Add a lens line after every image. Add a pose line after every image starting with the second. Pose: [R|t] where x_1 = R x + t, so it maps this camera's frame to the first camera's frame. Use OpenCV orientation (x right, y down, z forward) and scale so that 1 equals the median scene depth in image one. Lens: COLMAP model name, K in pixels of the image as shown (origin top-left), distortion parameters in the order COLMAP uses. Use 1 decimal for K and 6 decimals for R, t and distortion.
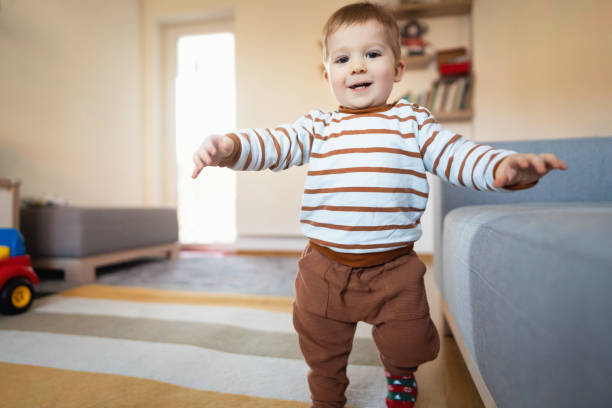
lens RADIAL K [[401.3, 0, 304.2], [0, 401.3, 202.7], [0, 0, 1]] dist [-0.011164, 0.009185]
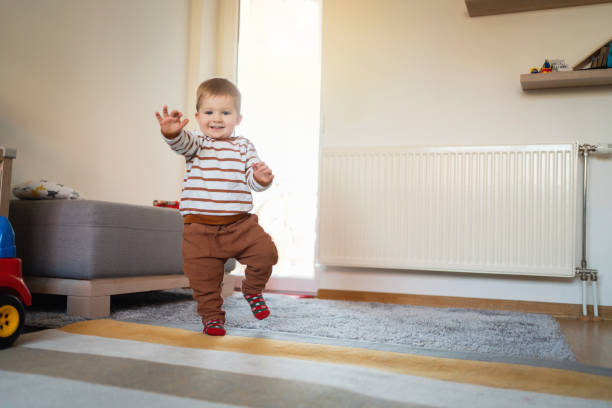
lens RADIAL K [[610.5, 0, 311.5], [0, 610.5, 212.7], [0, 0, 1]] dist [0.001056, 0.000000]
pose [[0.987390, 0.032399, -0.154957, -0.064954], [-0.039313, 0.998354, -0.041759, 0.065180], [0.153349, 0.047324, 0.987038, 0.083988]]
